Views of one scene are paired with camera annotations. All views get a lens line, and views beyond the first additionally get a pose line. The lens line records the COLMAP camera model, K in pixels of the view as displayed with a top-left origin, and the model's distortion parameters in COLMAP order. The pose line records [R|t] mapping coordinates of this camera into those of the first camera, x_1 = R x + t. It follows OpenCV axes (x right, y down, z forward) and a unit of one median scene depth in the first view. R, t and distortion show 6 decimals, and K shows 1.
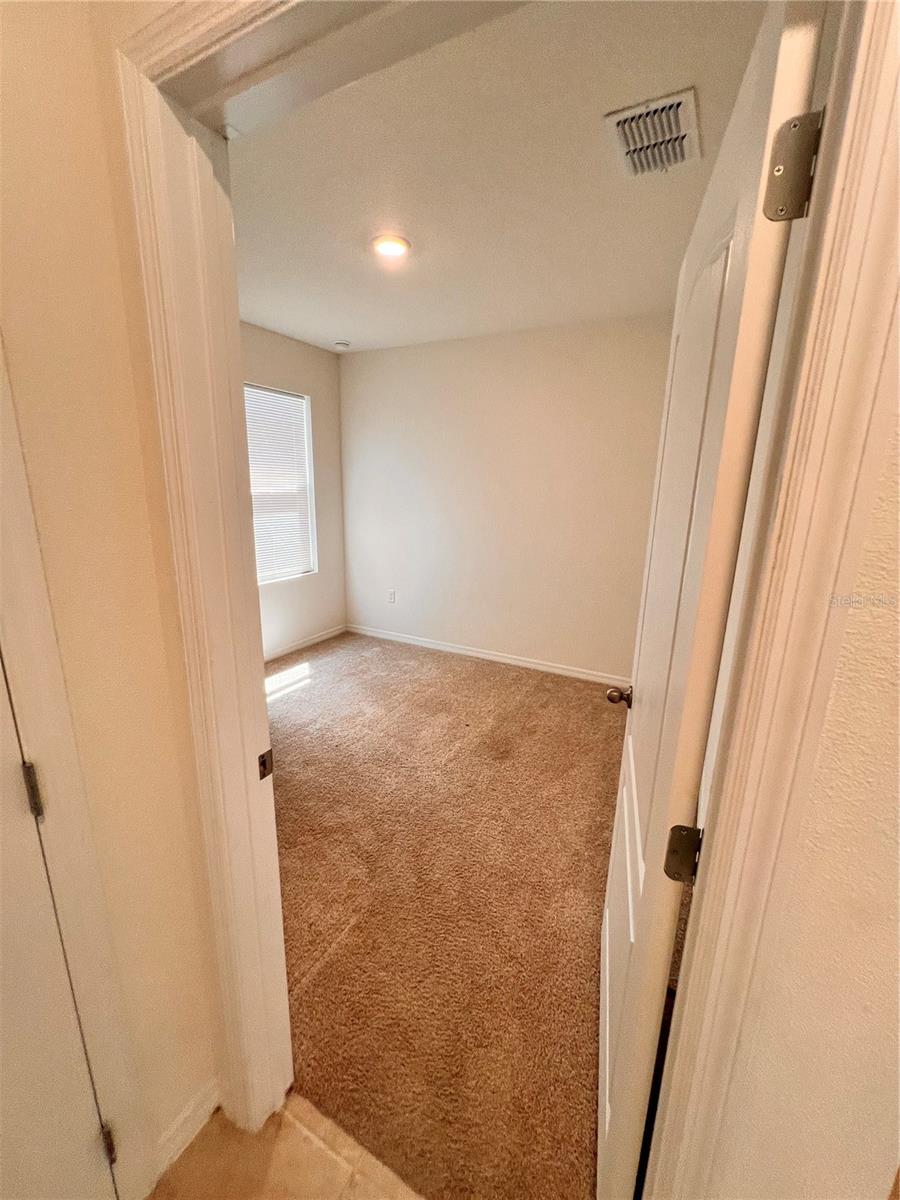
lens RADIAL K [[480.7, 0, 444.7], [0, 480.7, 601.8], [0, 0, 1]] dist [-0.001976, 0.000982]
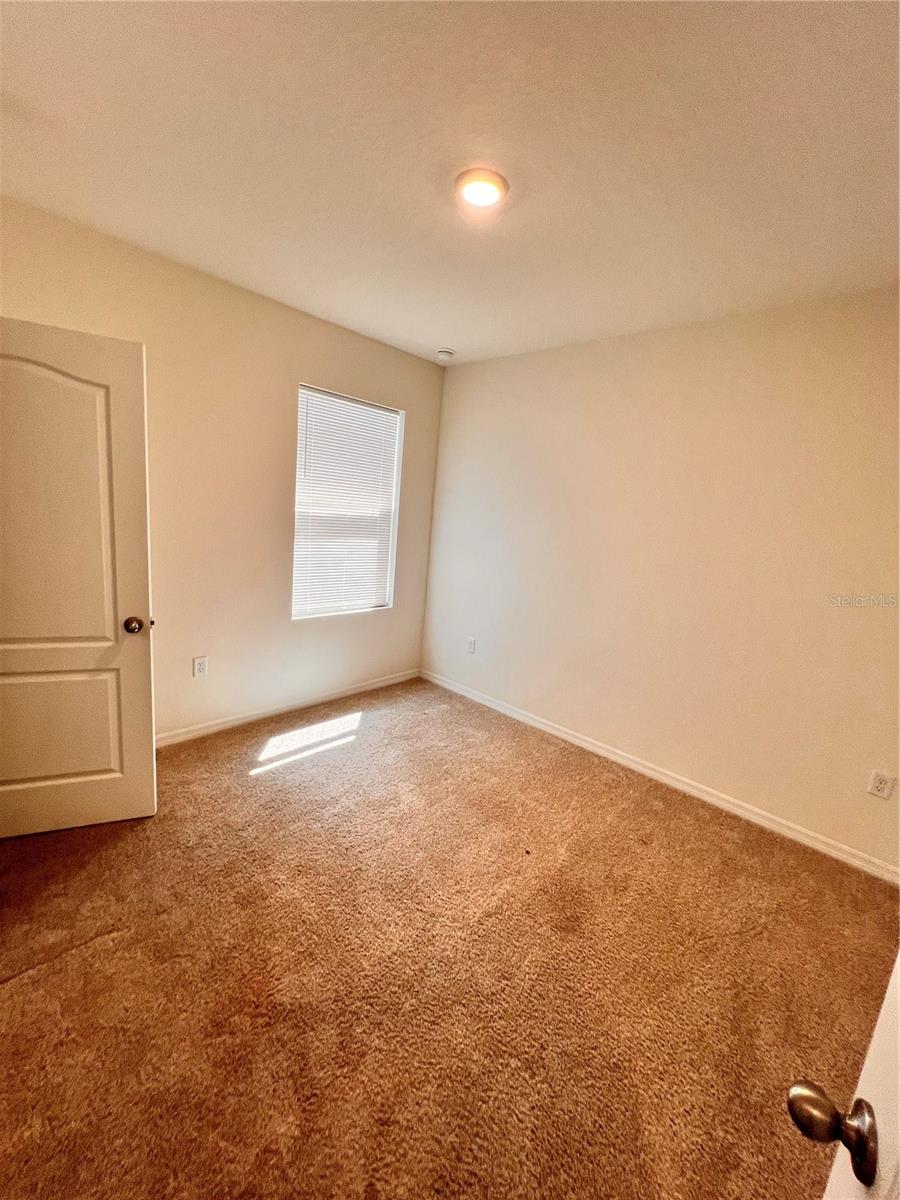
lens RADIAL K [[480.7, 0, 451.6], [0, 480.7, 600.5], [0, 0, 1]] dist [-0.001976, 0.000982]
pose [[0.967864, 0.109935, -0.226172, 0.046081], [-0.124887, 0.990762, -0.052852, -0.049593], [0.218272, 0.079399, 0.972653, 0.200441]]
